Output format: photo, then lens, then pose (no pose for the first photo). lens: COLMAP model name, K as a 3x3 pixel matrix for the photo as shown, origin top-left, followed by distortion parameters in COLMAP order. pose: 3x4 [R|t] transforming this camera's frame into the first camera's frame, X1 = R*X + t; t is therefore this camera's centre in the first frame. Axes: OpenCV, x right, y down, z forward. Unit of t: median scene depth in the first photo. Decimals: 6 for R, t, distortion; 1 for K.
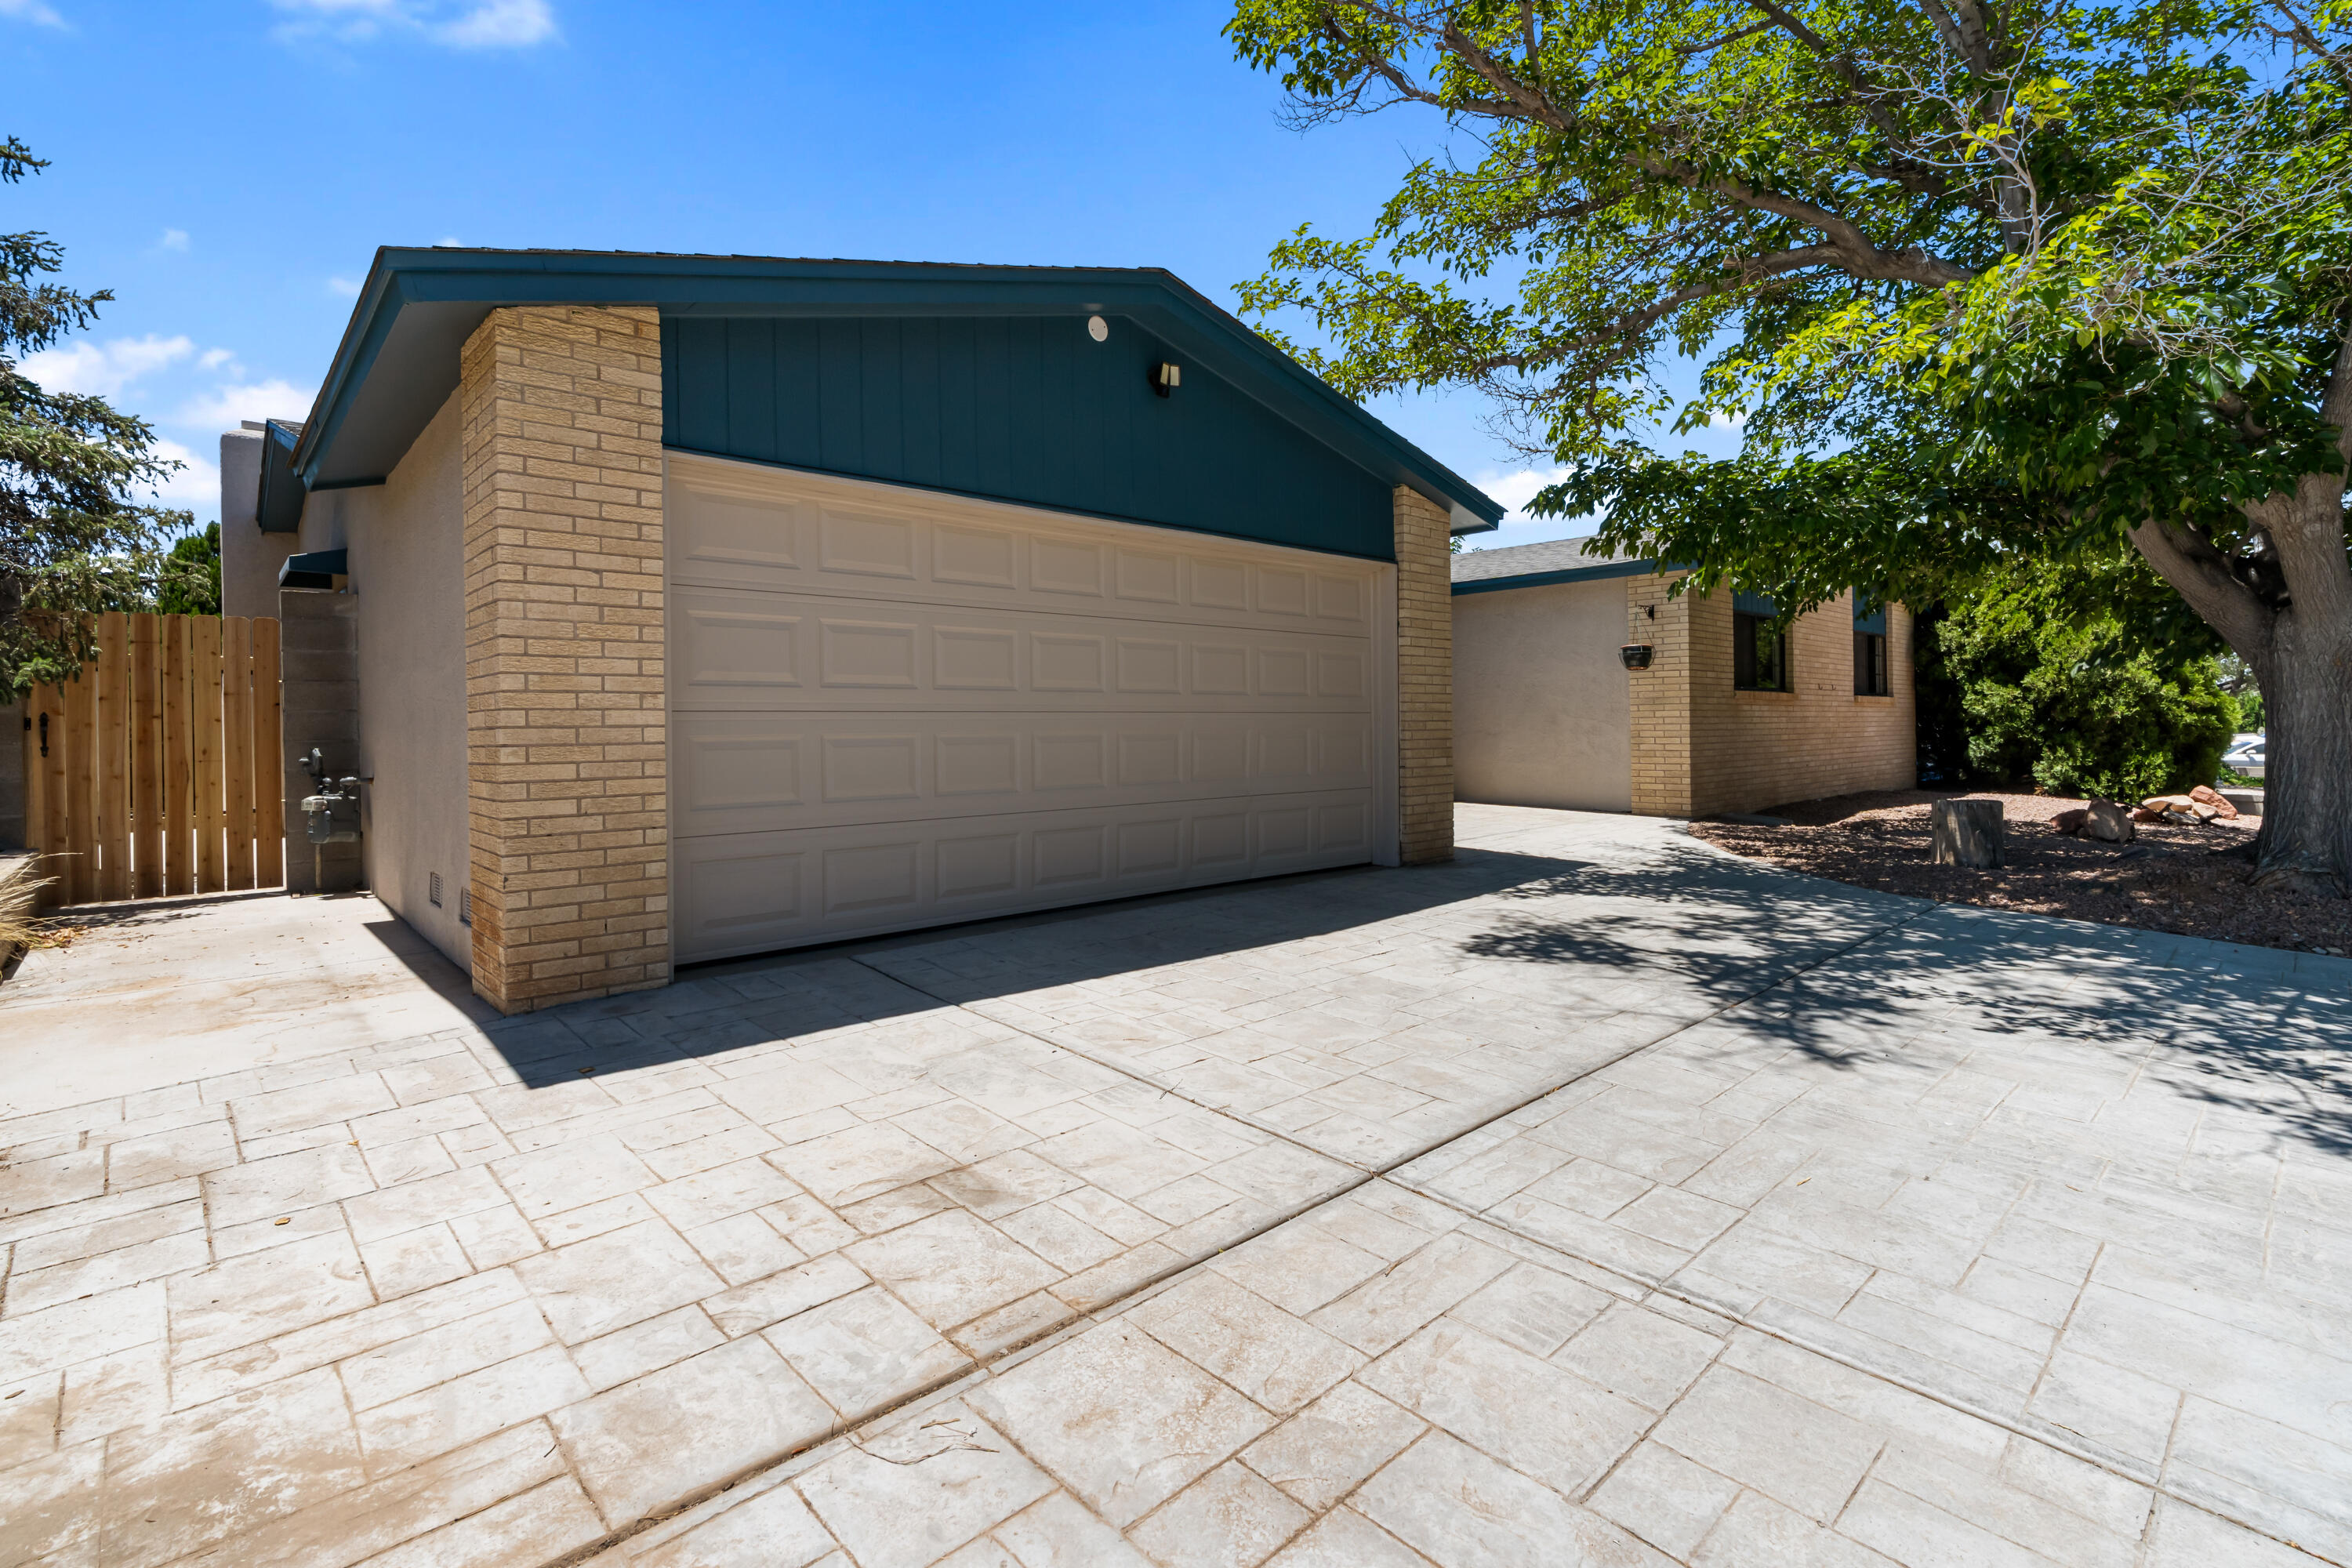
lens RADIAL K [[1087.9, 0, 1188.6], [0, 1087.9, 737.7], [0, 0, 1]] dist [-0.003543, 0.000371]
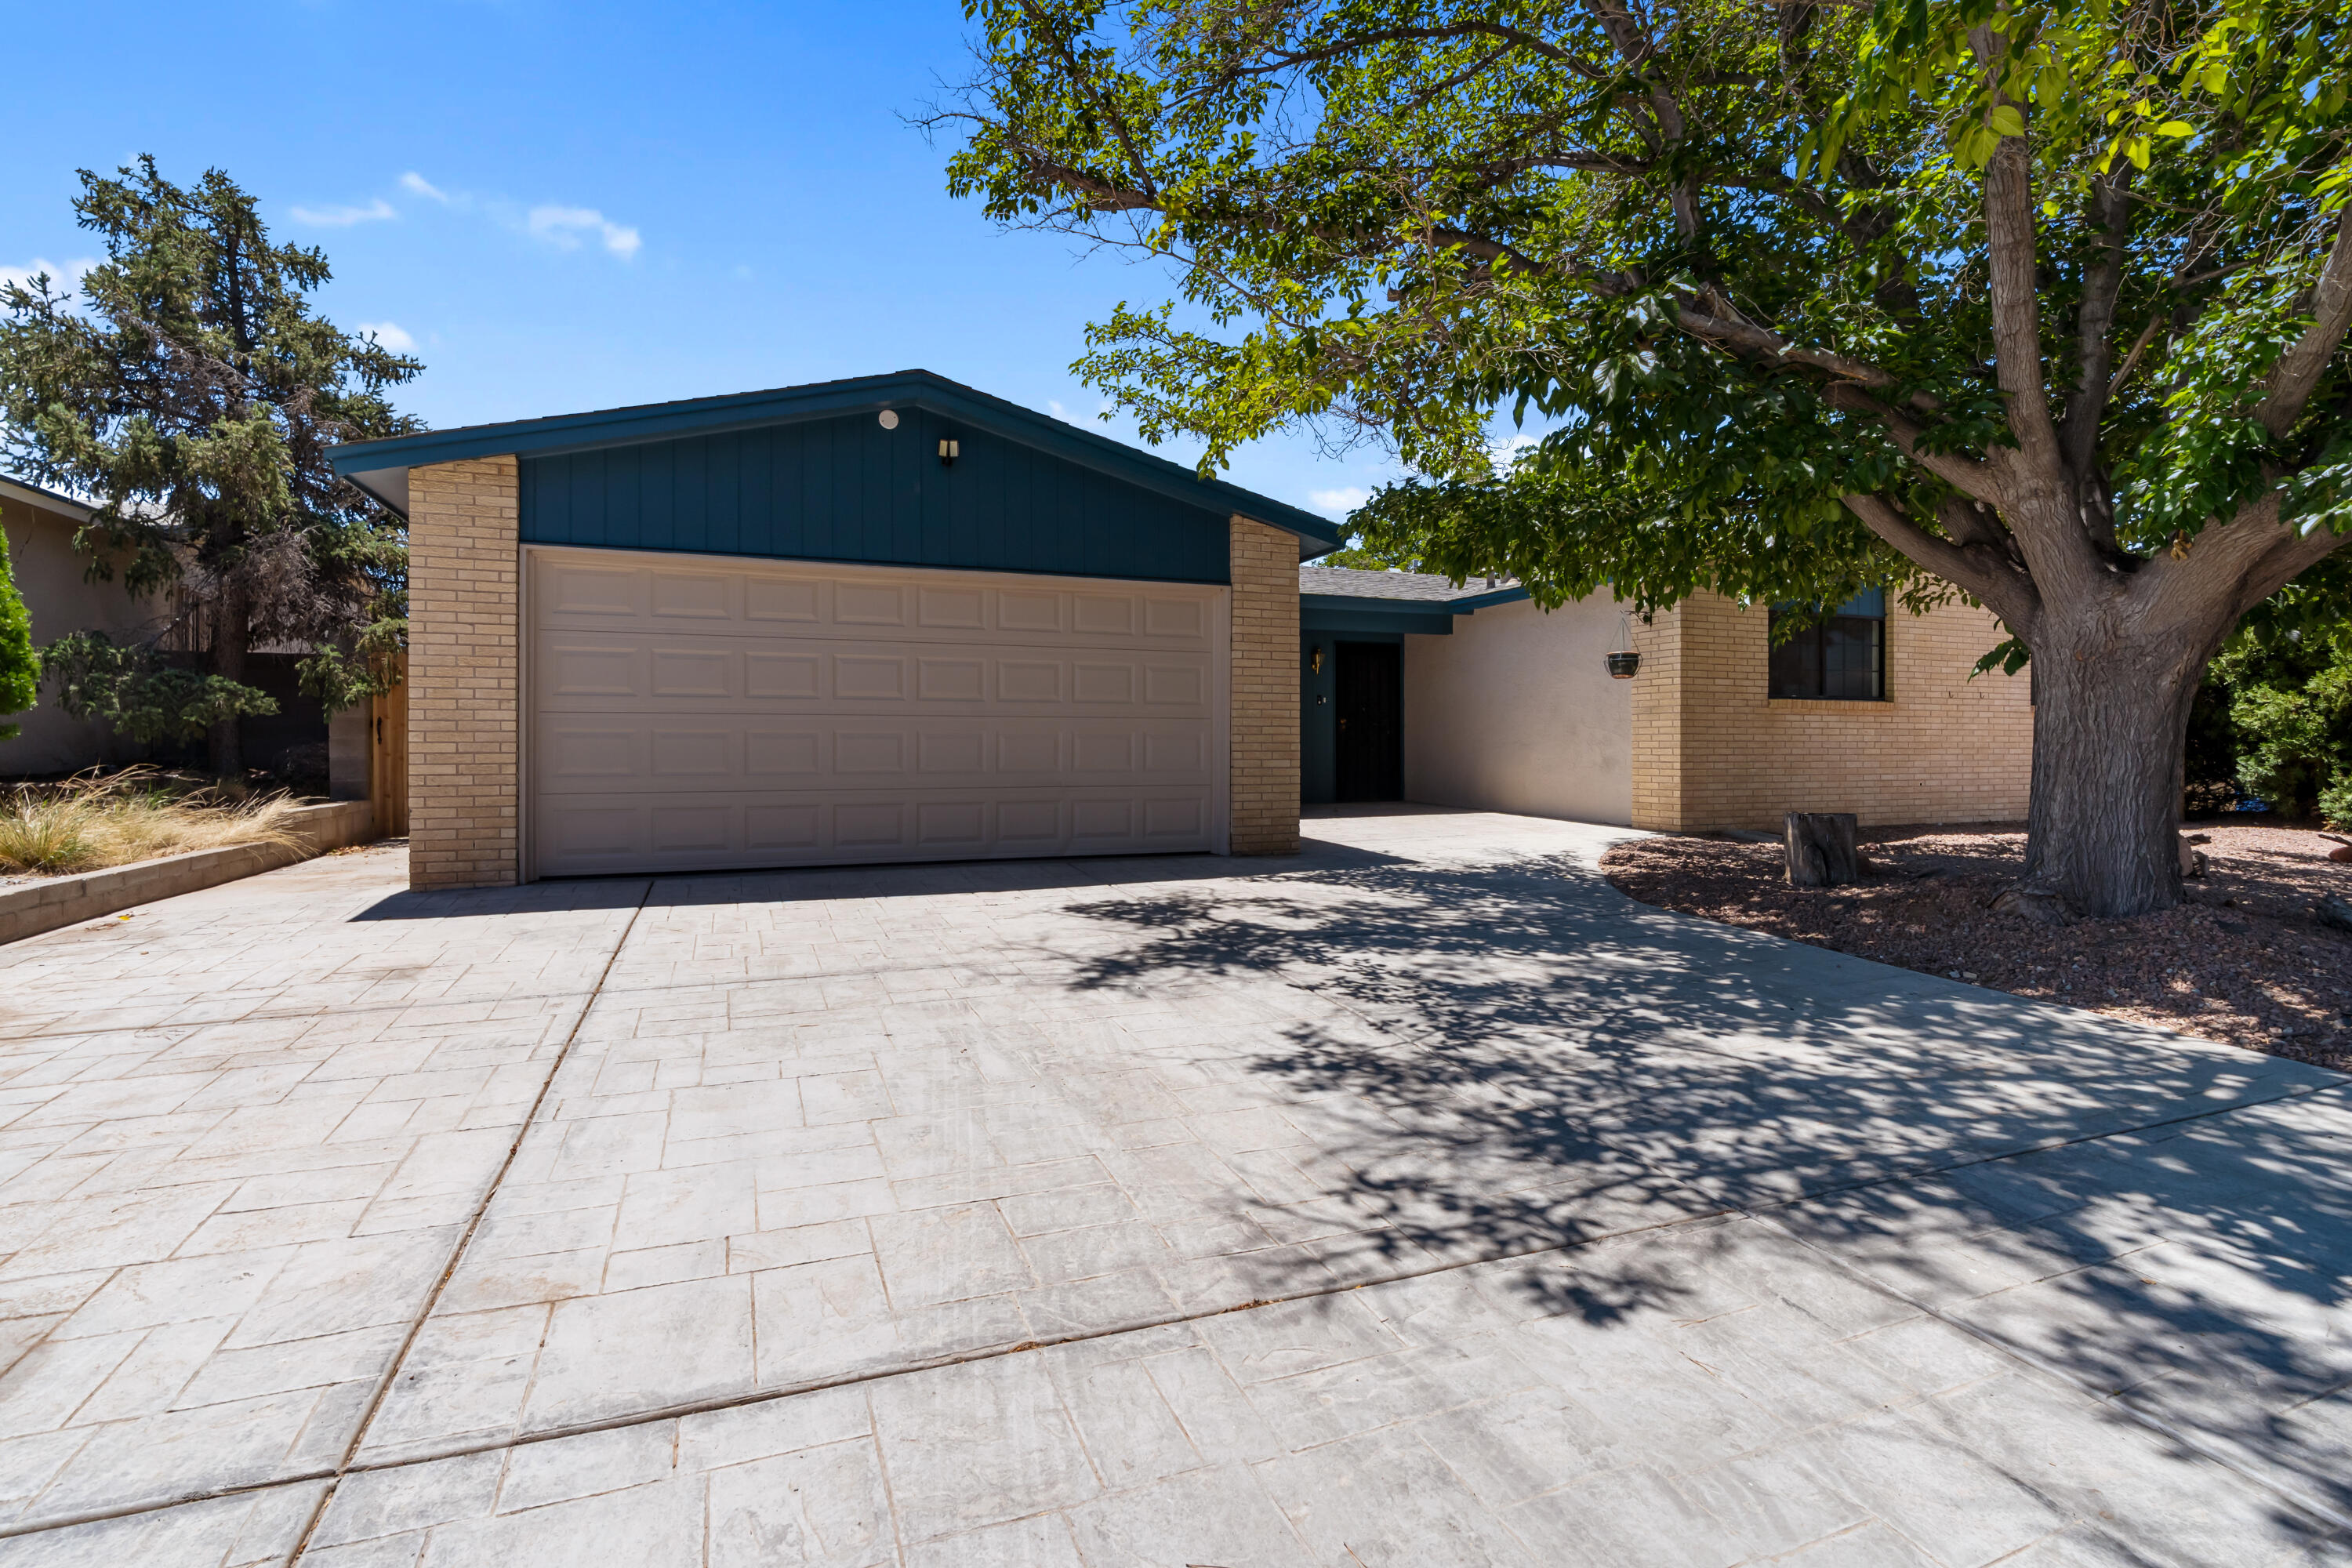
lens RADIAL K [[1087.9, 0, 1177.1], [0, 1087.9, 760.0], [0, 0, 1]] dist [-0.003543, 0.000371]
pose [[0.930331, 0.013950, -0.366456, 0.603740], [-0.012663, 0.999902, 0.005916, 0.015121], [0.366502, -0.000863, 0.930417, -0.068335]]
